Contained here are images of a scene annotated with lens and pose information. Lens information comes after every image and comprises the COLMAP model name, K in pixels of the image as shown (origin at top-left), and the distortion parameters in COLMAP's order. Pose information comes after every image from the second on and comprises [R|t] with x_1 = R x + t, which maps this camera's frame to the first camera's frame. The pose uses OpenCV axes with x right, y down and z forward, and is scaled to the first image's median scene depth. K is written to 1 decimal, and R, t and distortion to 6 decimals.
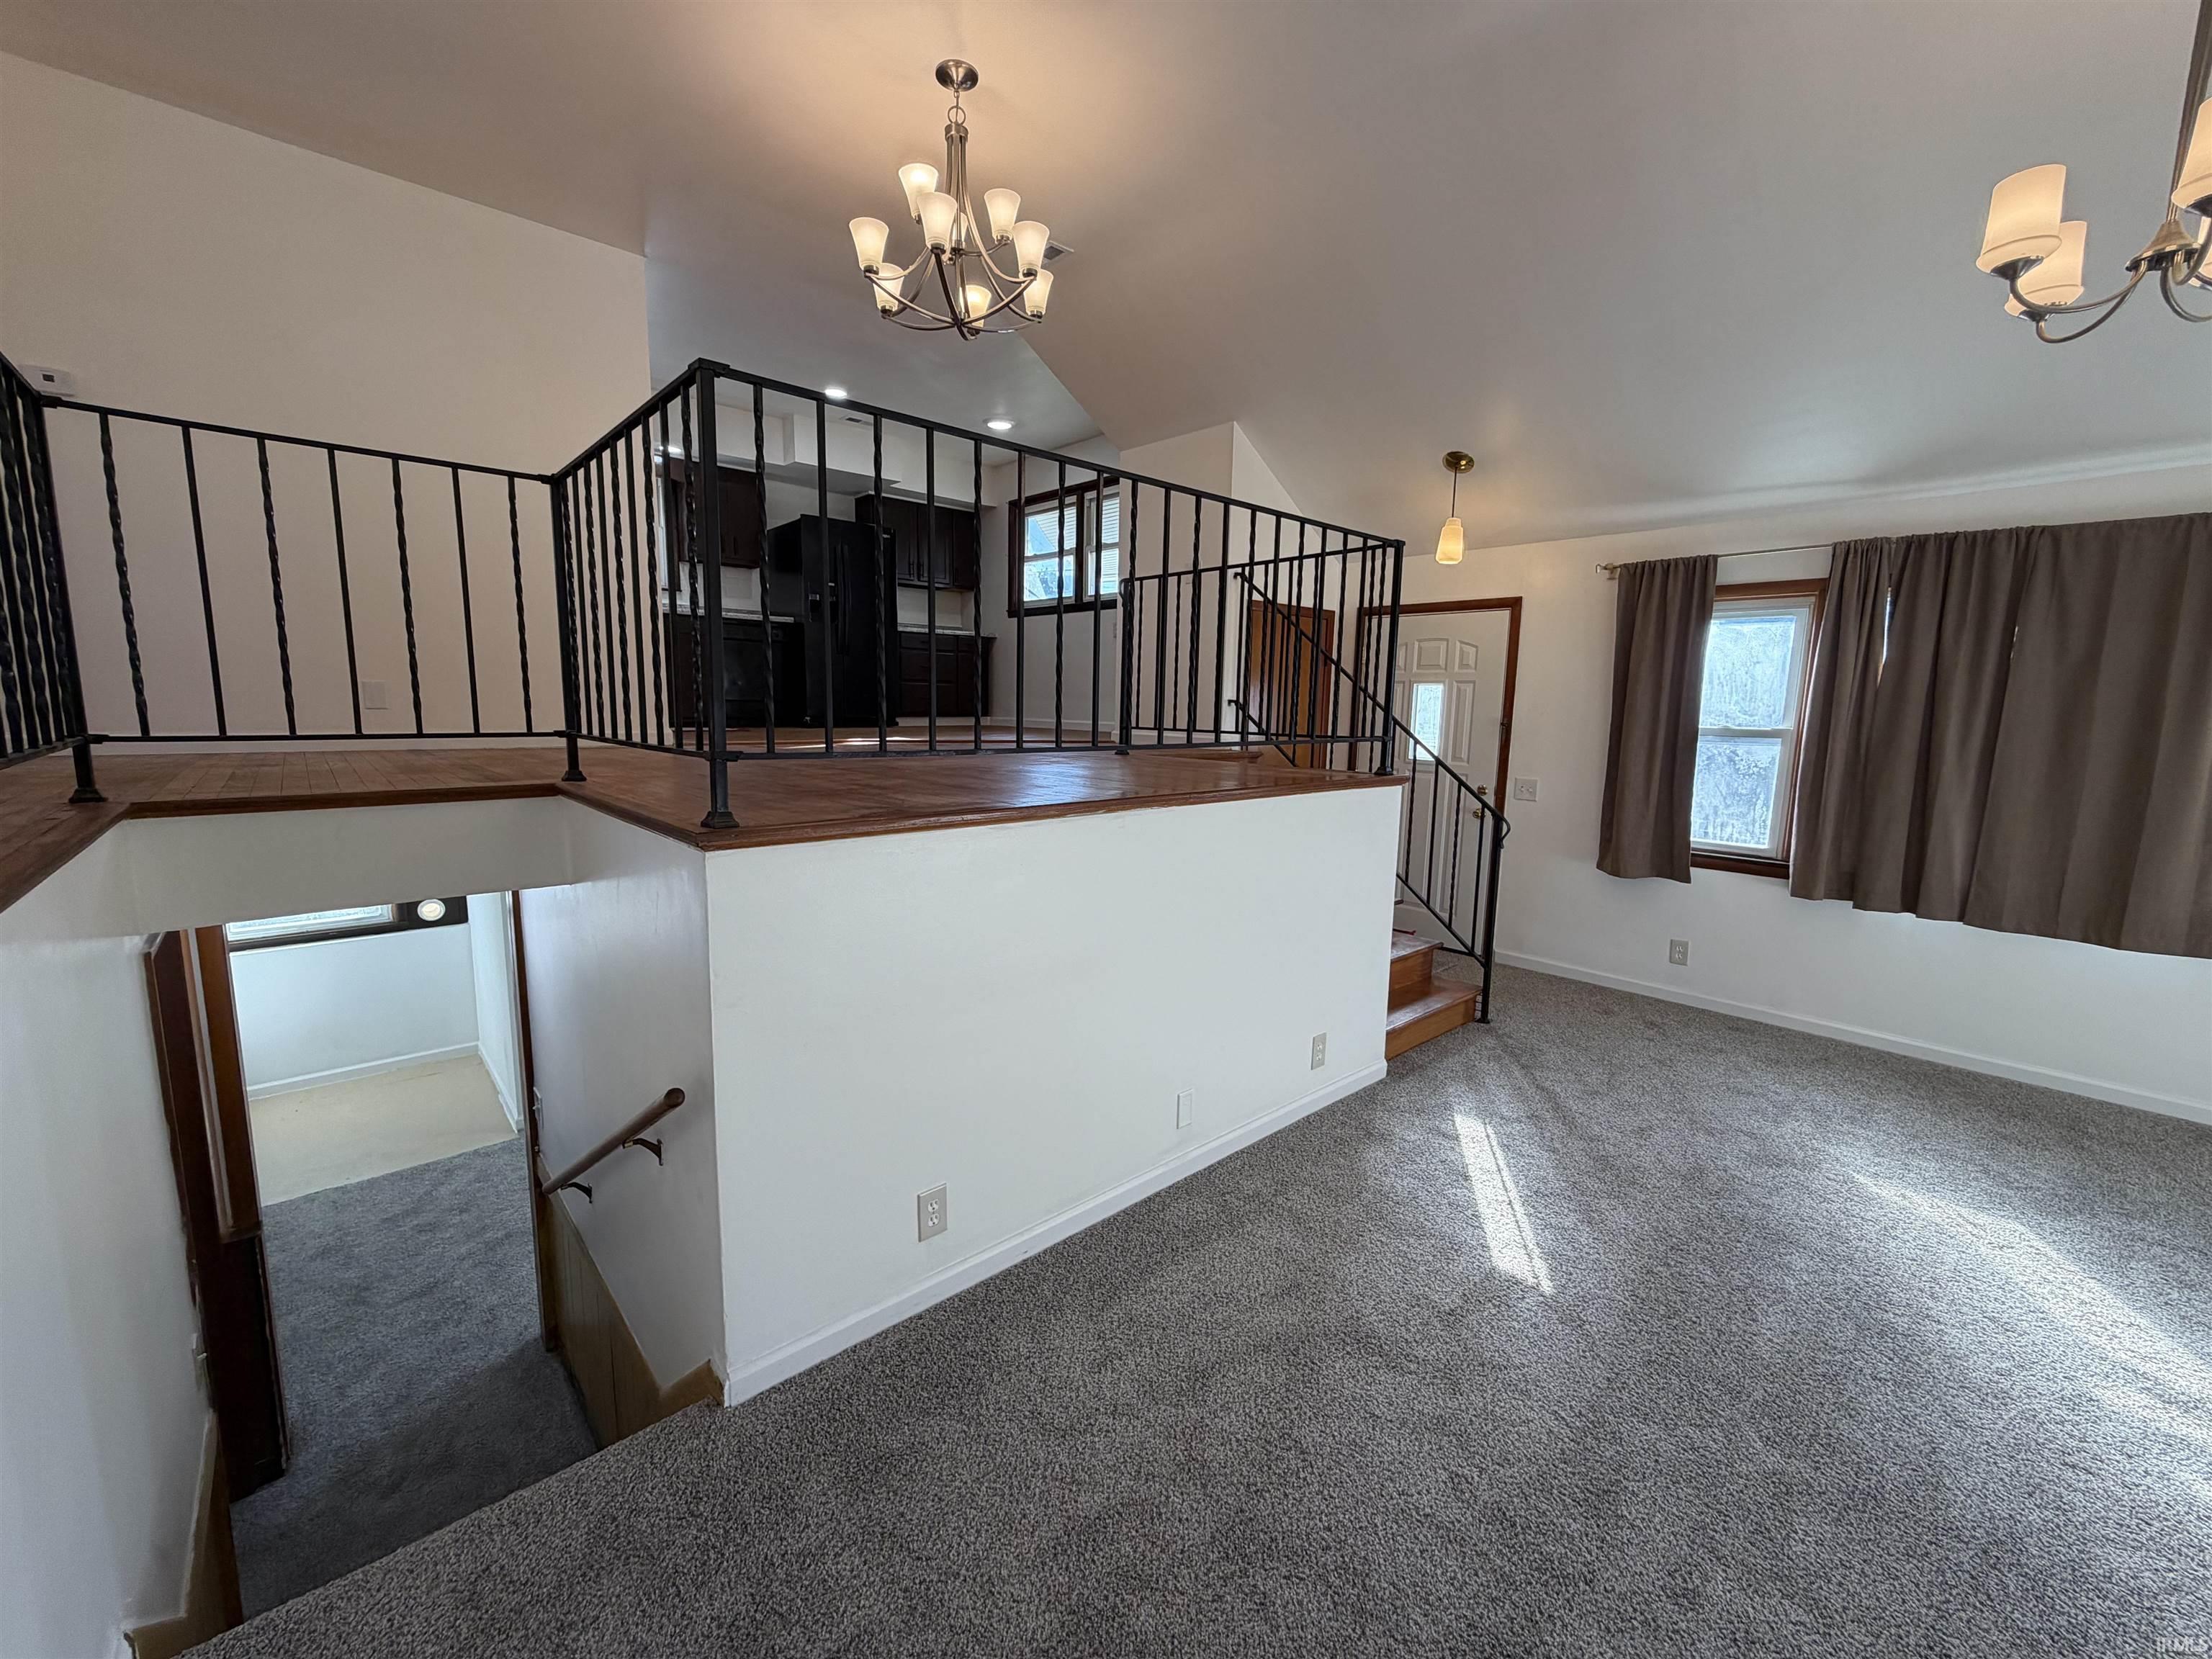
lens RADIAL K [[967.0, 0, 1106.0], [0, 967.0, 829.5], [0, 0, 1]] dist [-0.018178, 0.000016]
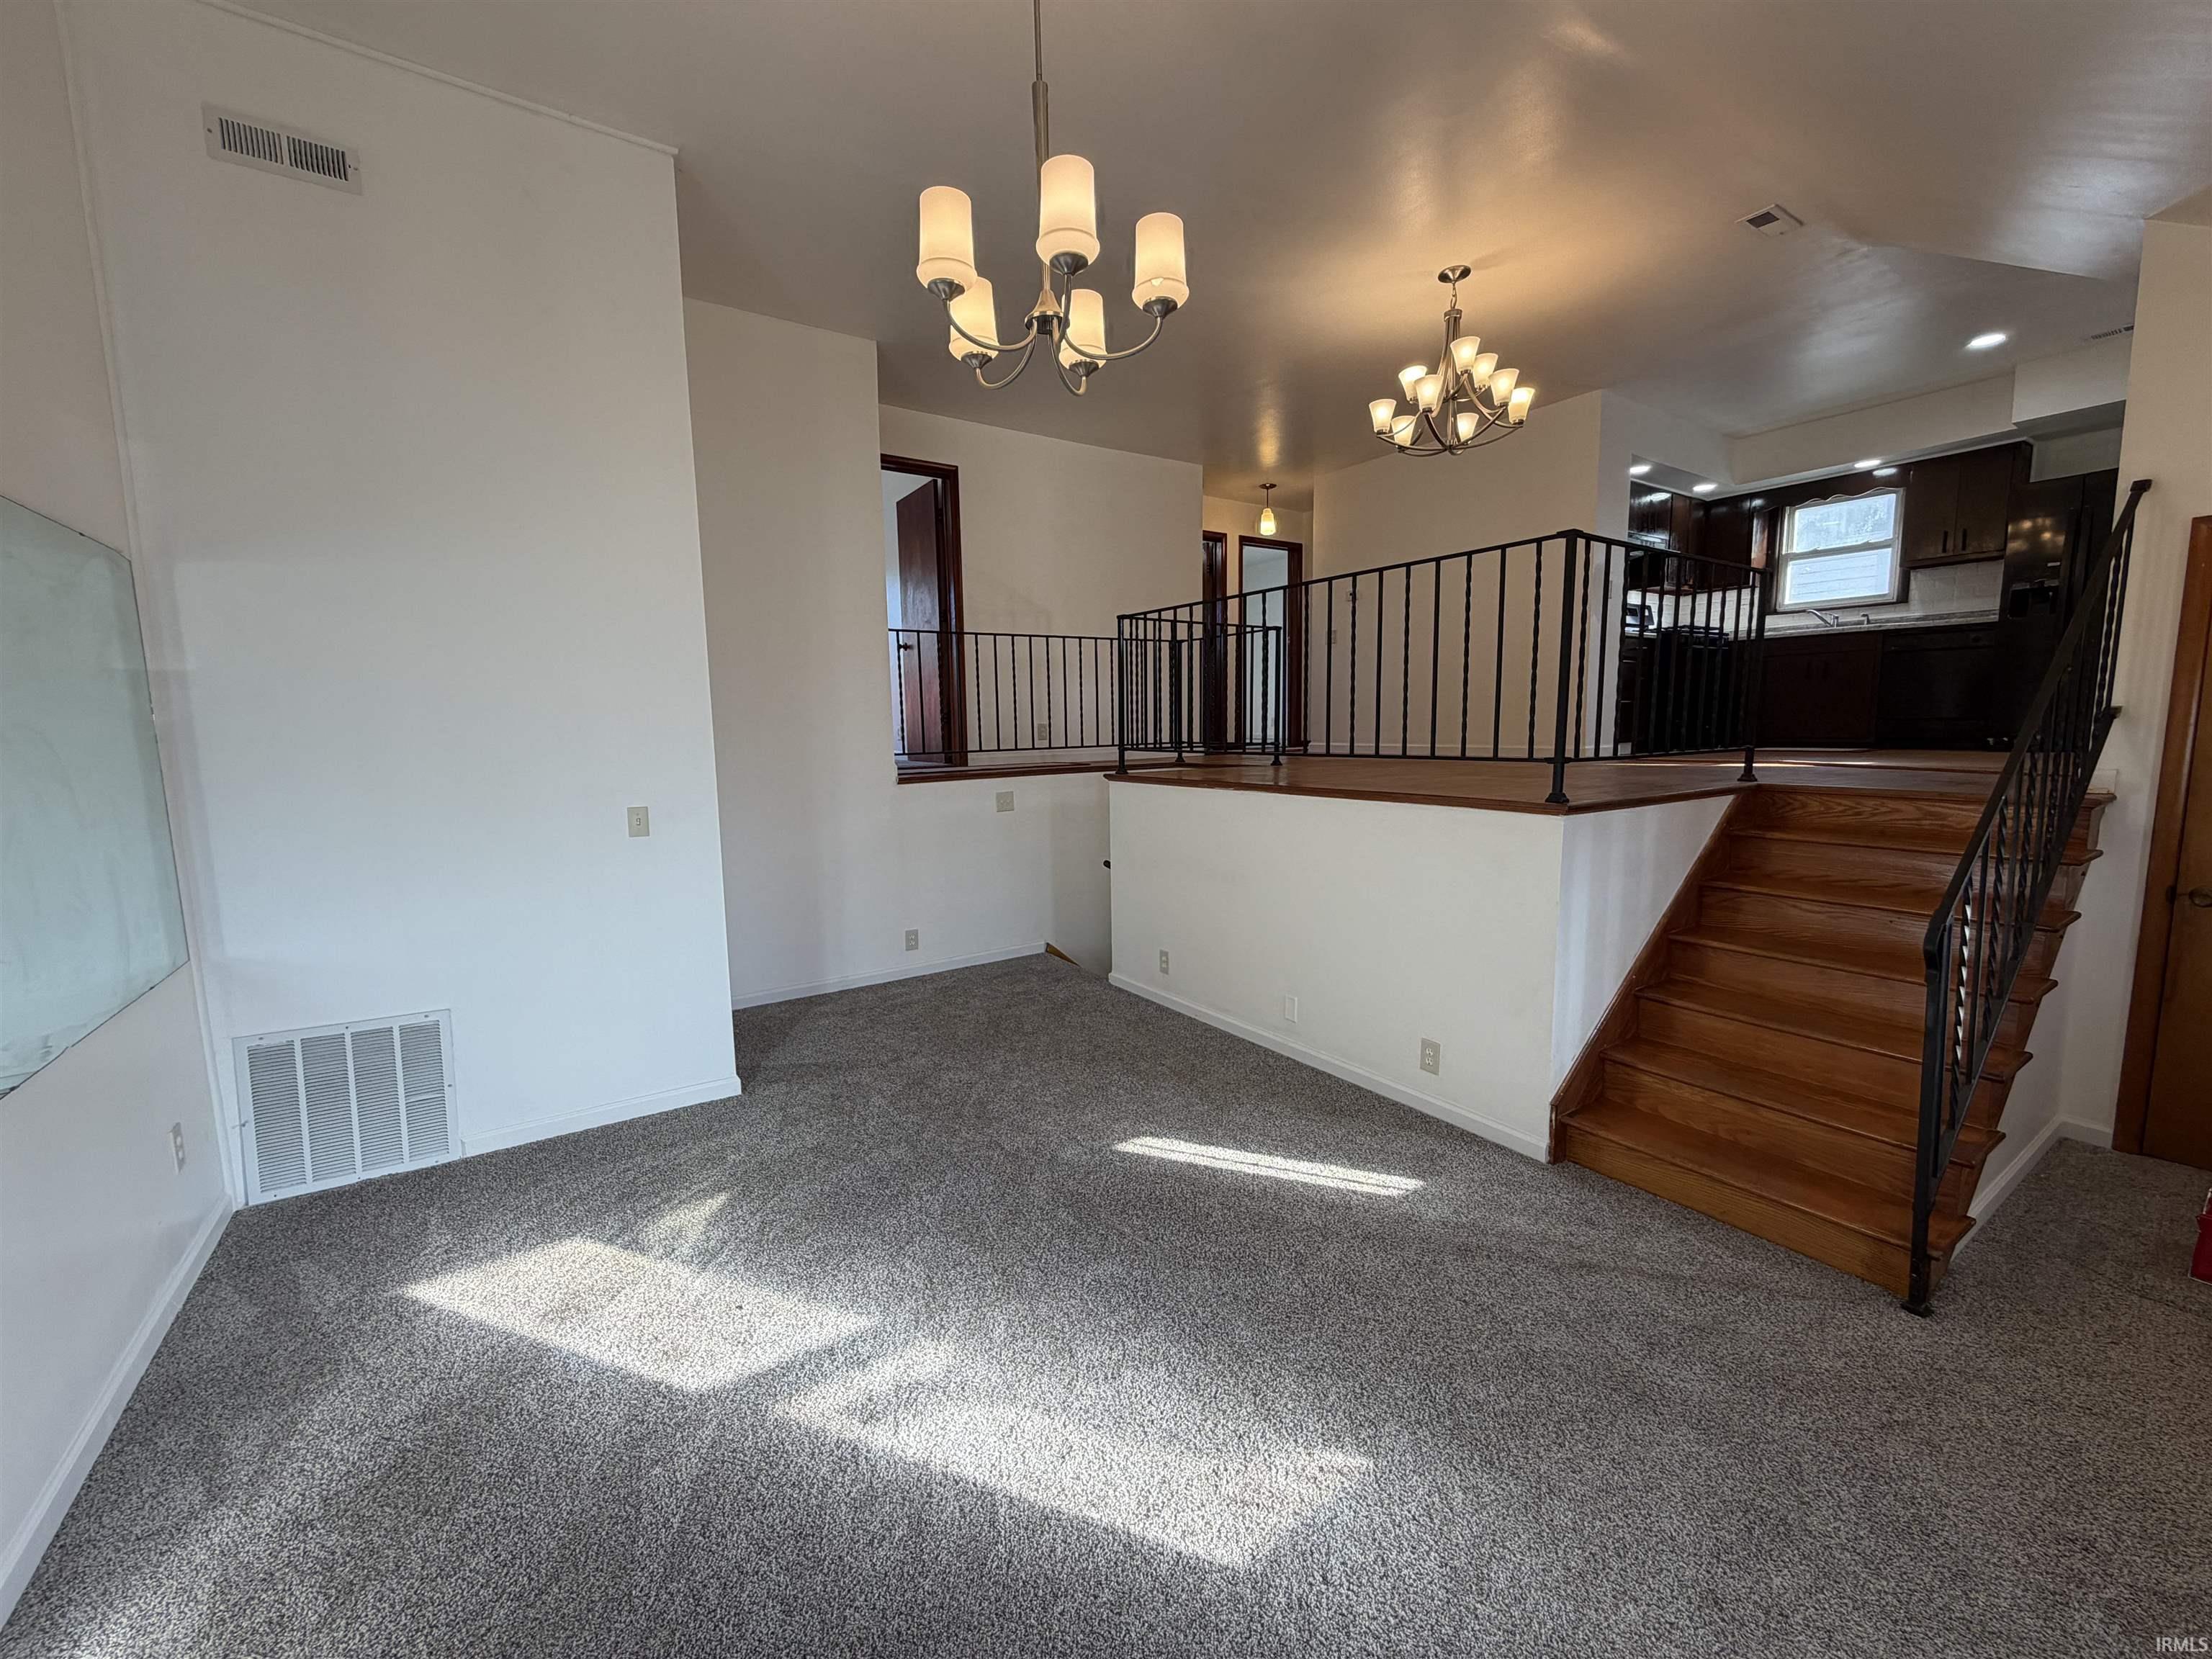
lens RADIAL K [[967.0, 0, 1106.0], [0, 967.0, 829.5], [0, 0, 1]] dist [-0.018178, 0.000016]
pose [[-0.141438, 0.088636, -0.985971, 1.342829], [-0.130695, 0.985594, 0.107350, -0.092119], [0.981282, 0.144045, -0.127816, 0.808948]]
